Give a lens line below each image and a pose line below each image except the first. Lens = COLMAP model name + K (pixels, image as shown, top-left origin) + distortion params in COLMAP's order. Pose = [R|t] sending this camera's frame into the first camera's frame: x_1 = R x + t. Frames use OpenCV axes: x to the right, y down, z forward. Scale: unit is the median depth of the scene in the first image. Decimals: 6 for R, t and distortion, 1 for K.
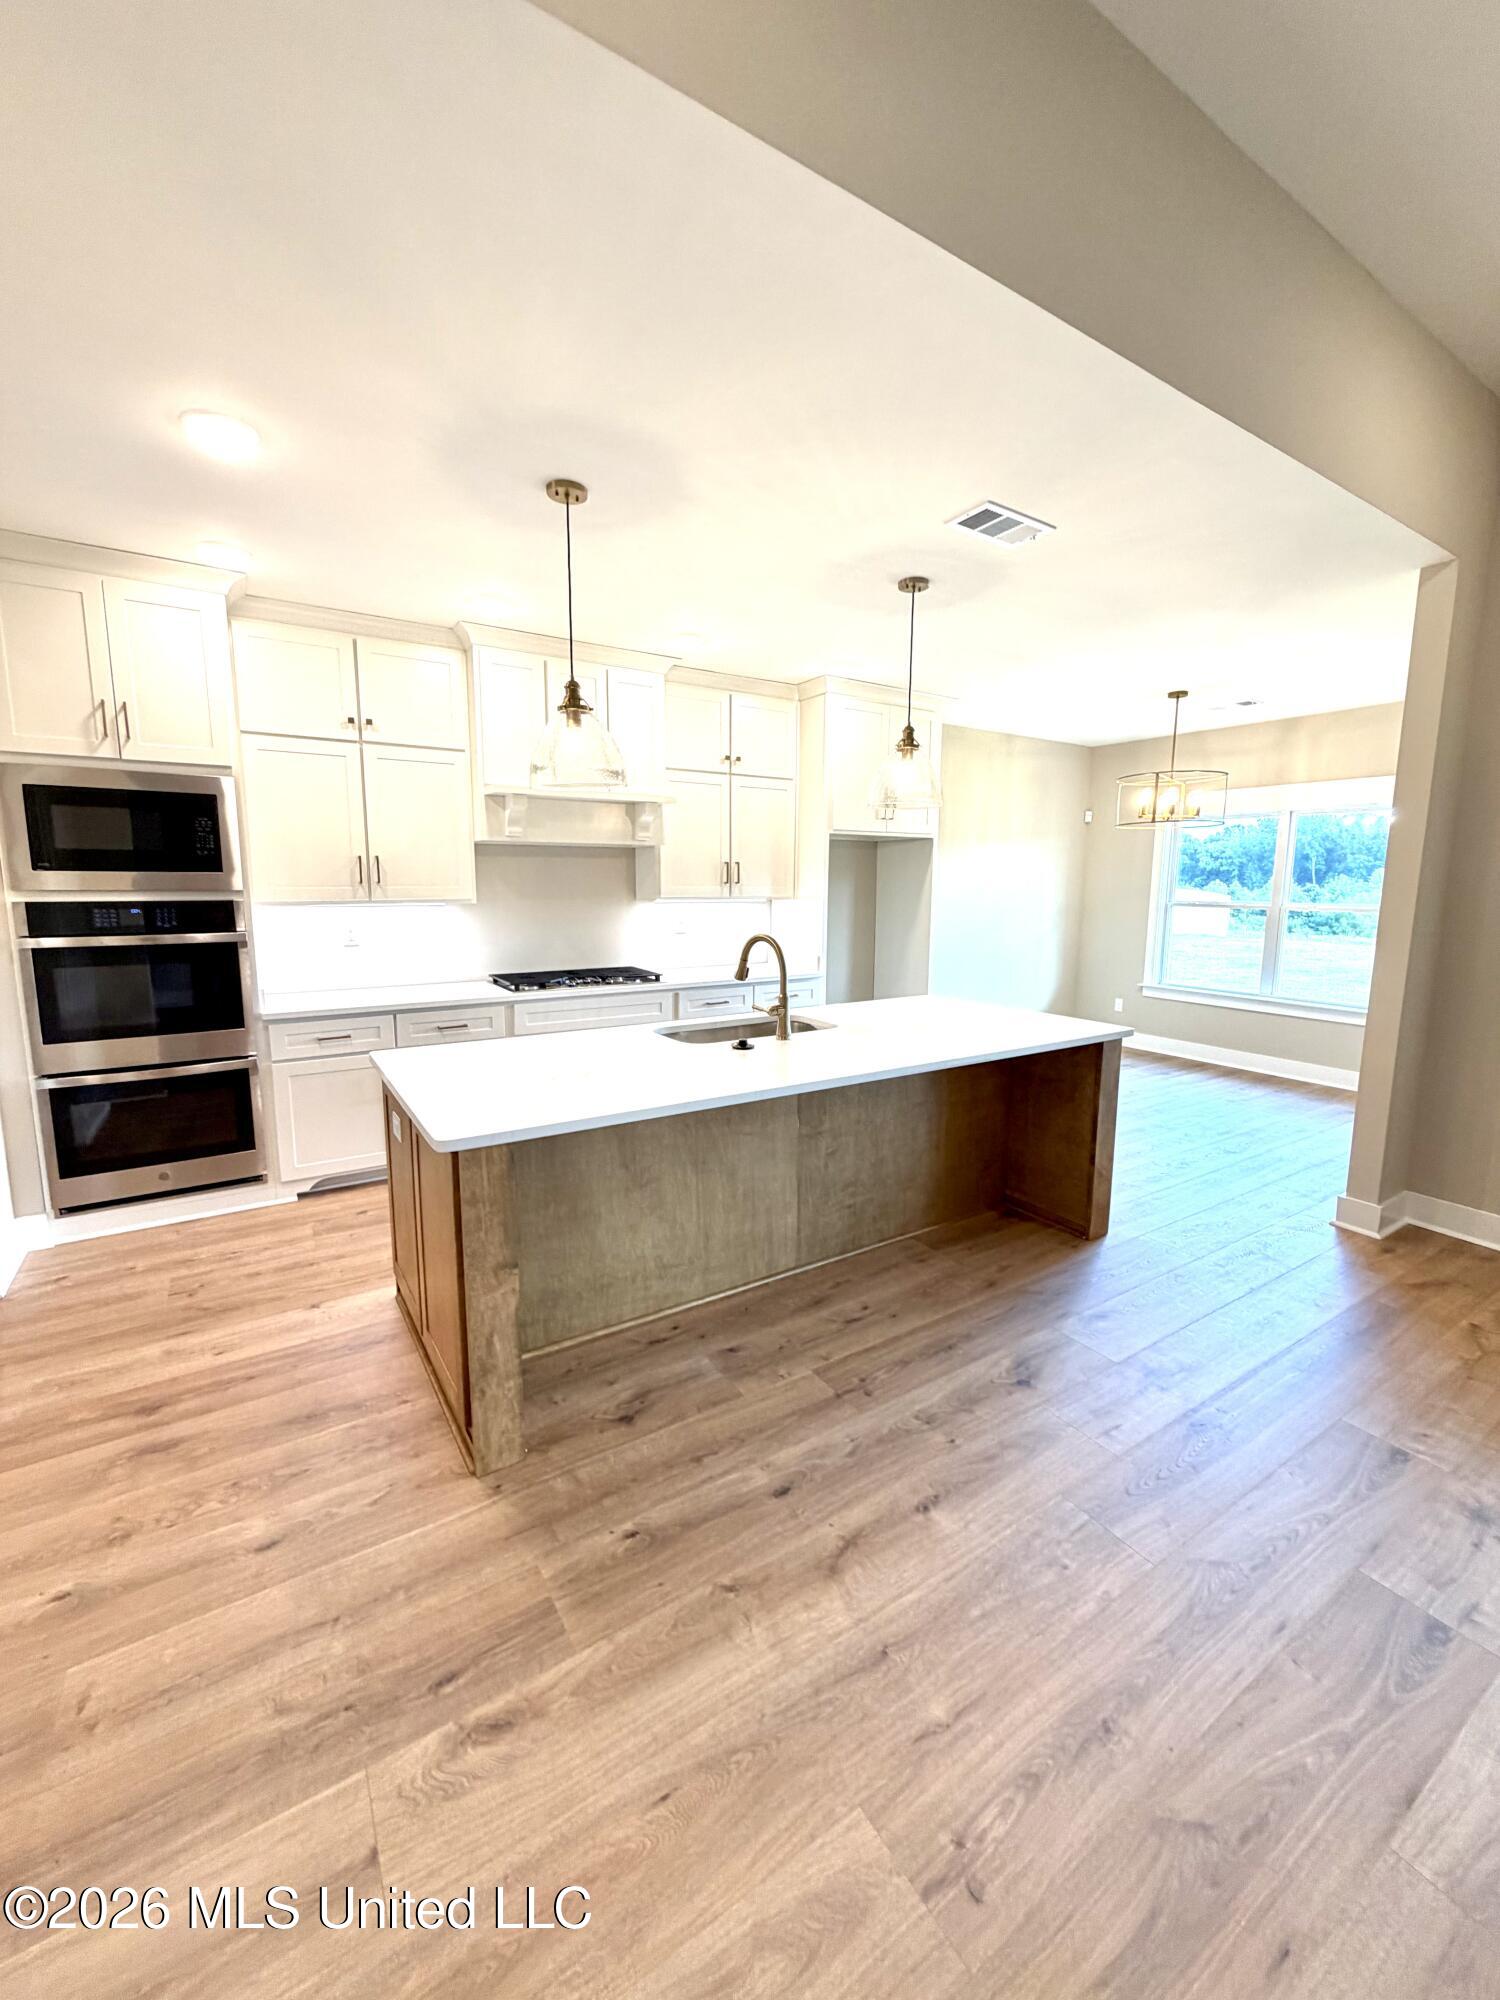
lens RADIAL K [[793.4, 0, 750.0], [0, 793.4, 1000.0], [0, 0, 1]] dist [0.000172, 0.000326]
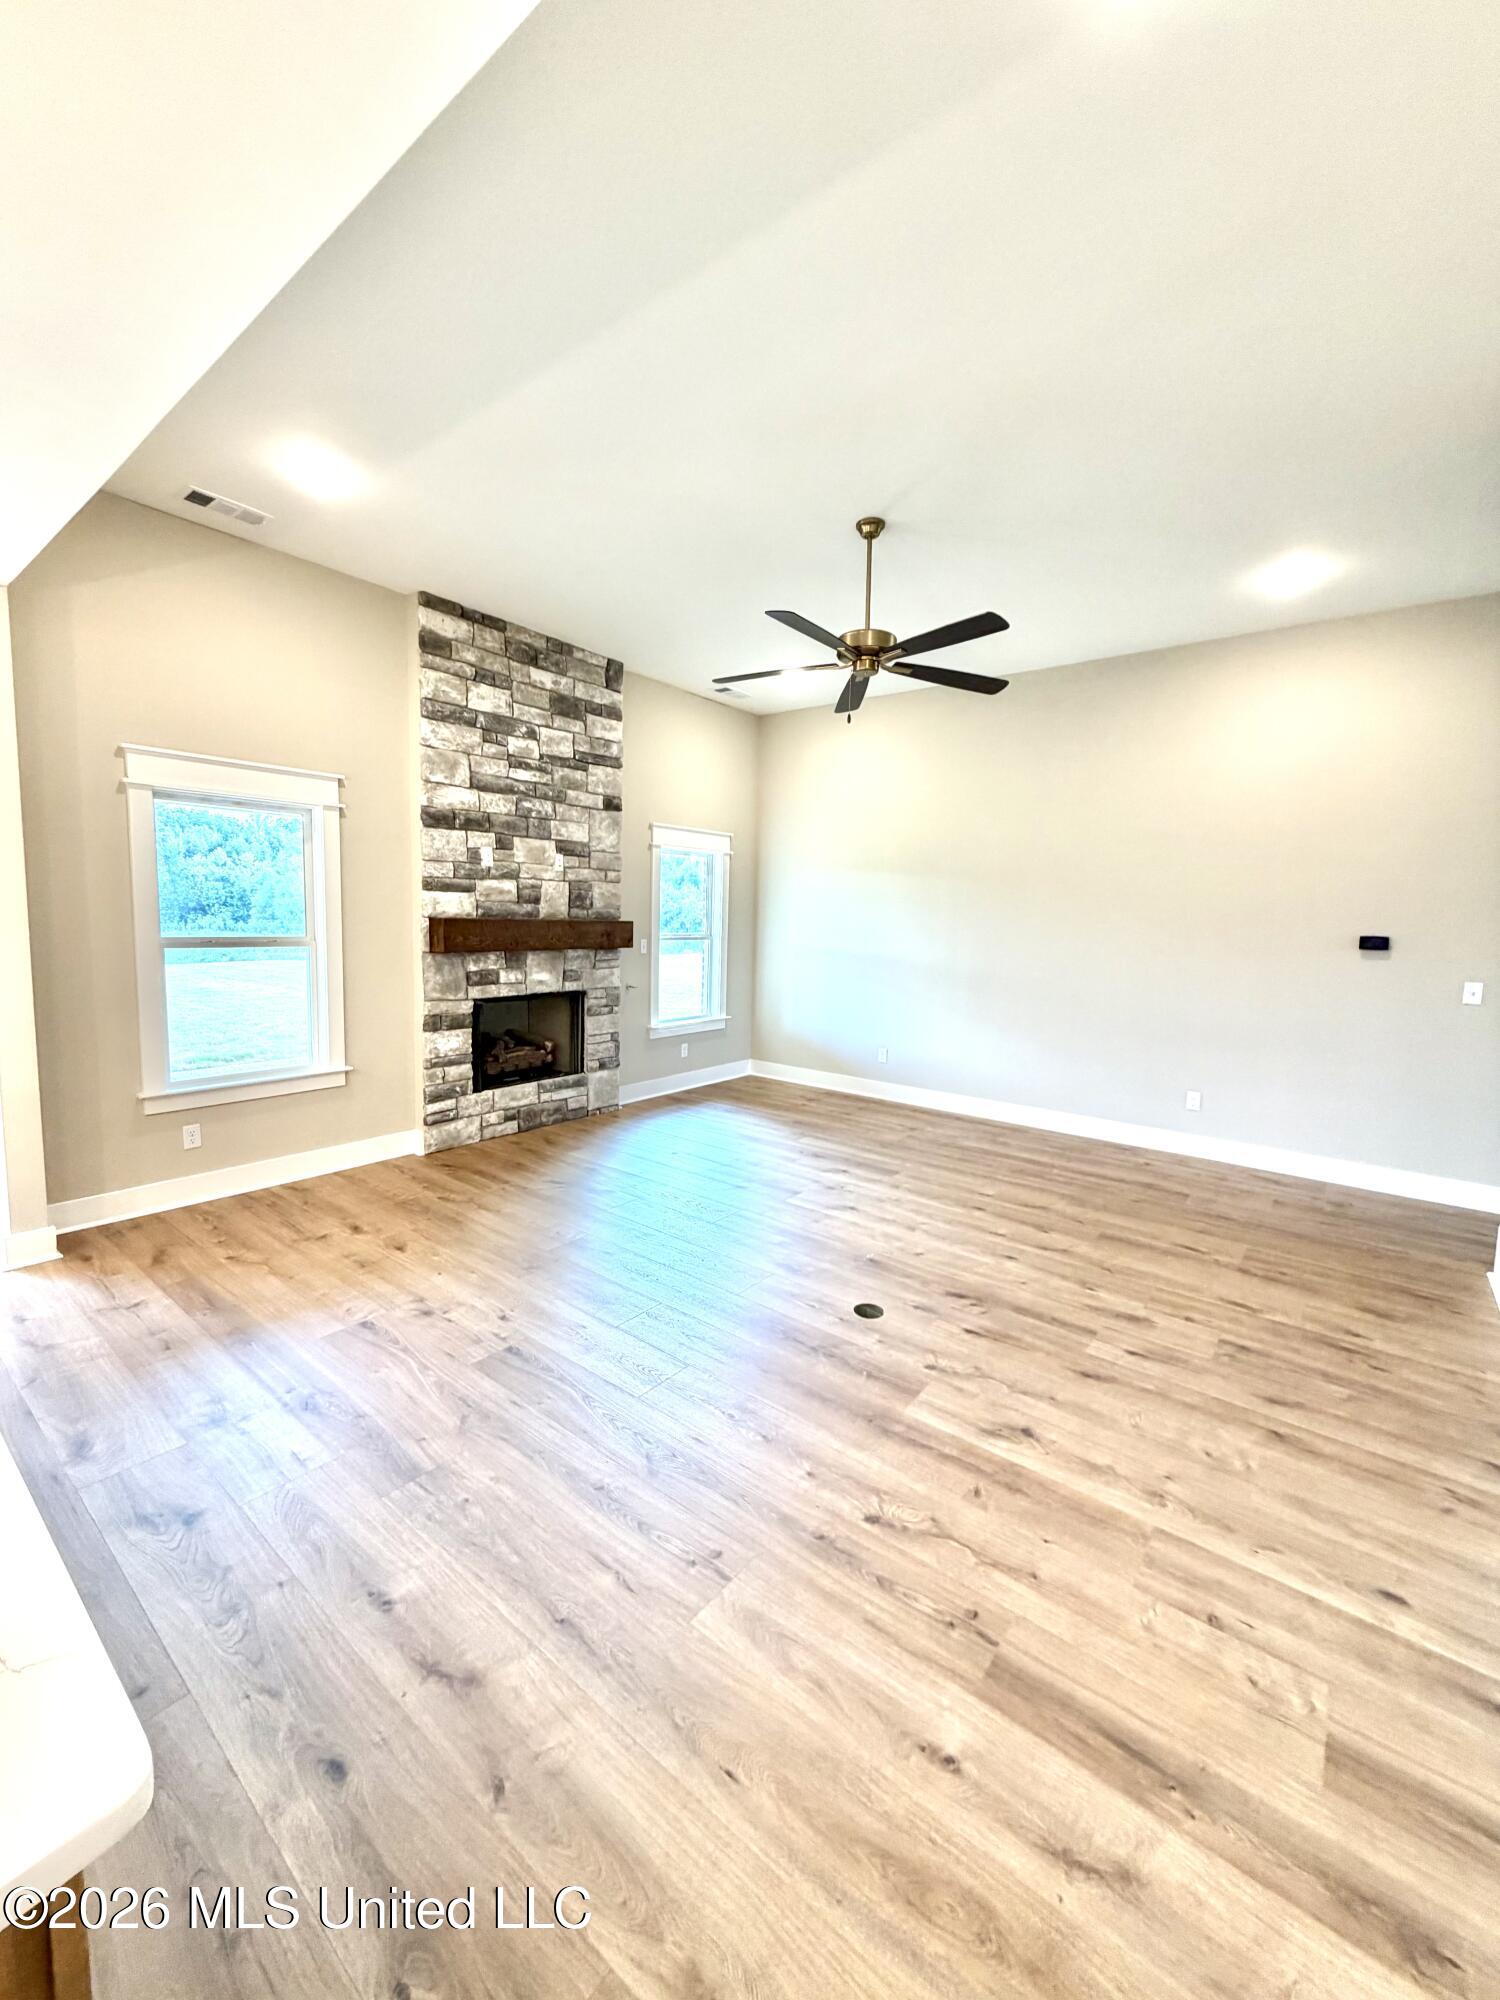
lens RADIAL K [[793.4, 0, 750.0], [0, 793.4, 1000.0], [0, 0, 1]] dist [0.000172, 0.000326]
pose [[-0.324700, -0.116775, 0.938581, -0.492093], [0.114289, 0.980233, 0.161495, -0.098574], [-0.938887, 0.159707, -0.304936, 0.553171]]
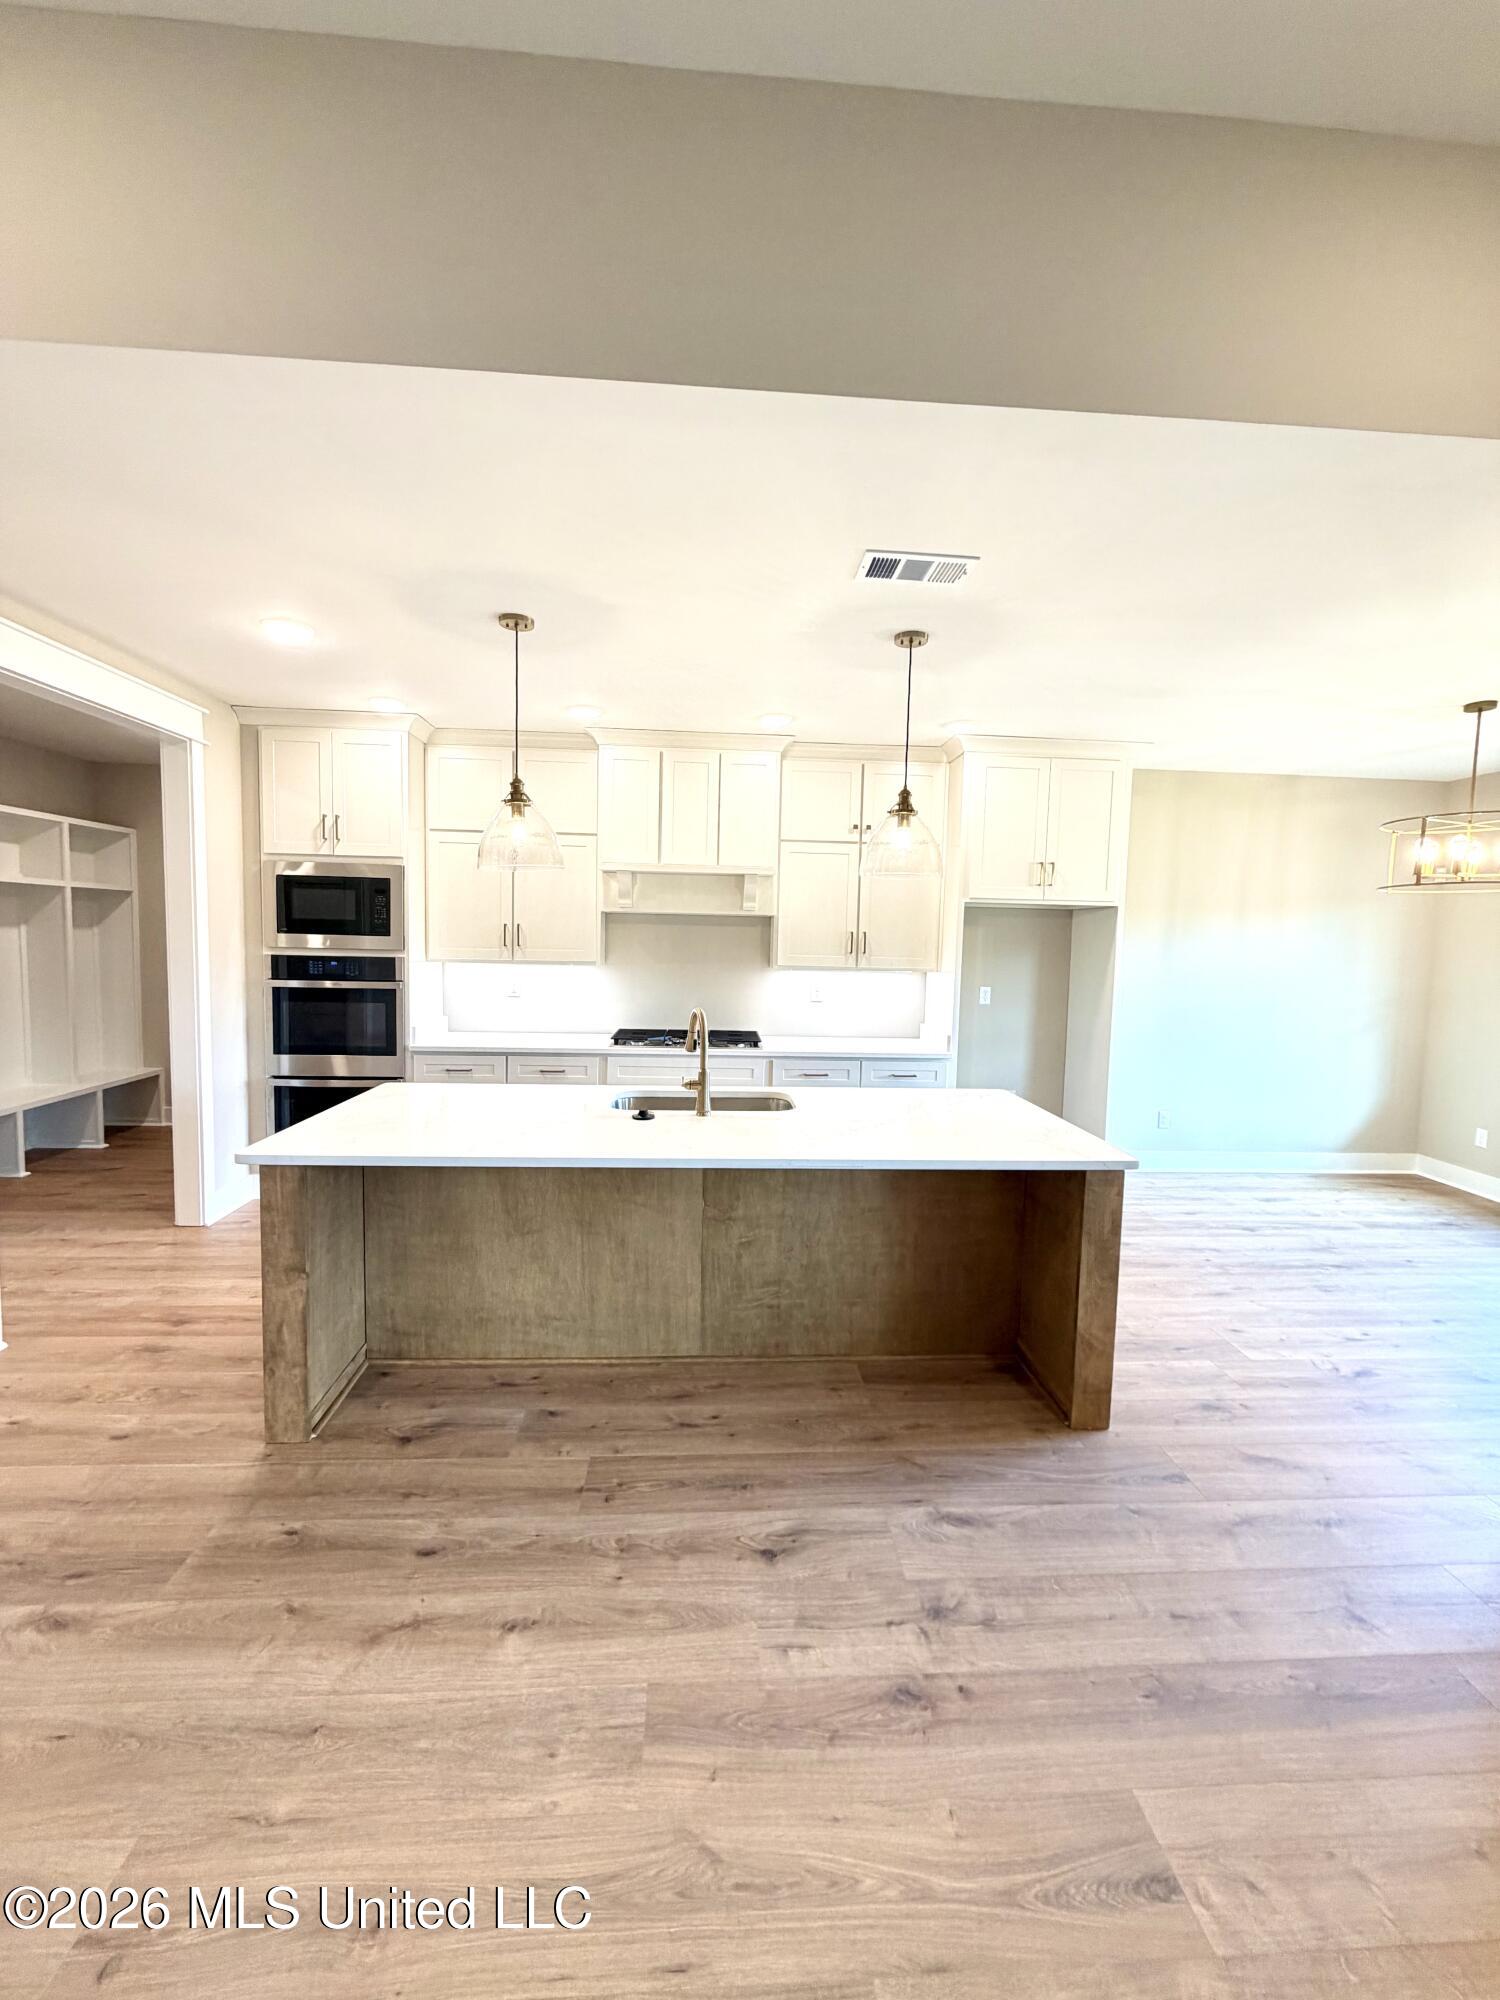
lens RADIAL K [[793.4, 0, 750.0], [0, 793.4, 1000.0], [0, 0, 1]] dist [0.000172, 0.000326]
pose [[0.874467, 0.055218, -0.481933, 0.625663], [-0.091584, 0.994426, -0.052243, -0.052004], [0.476362, 0.089822, 0.874649, 0.176940]]
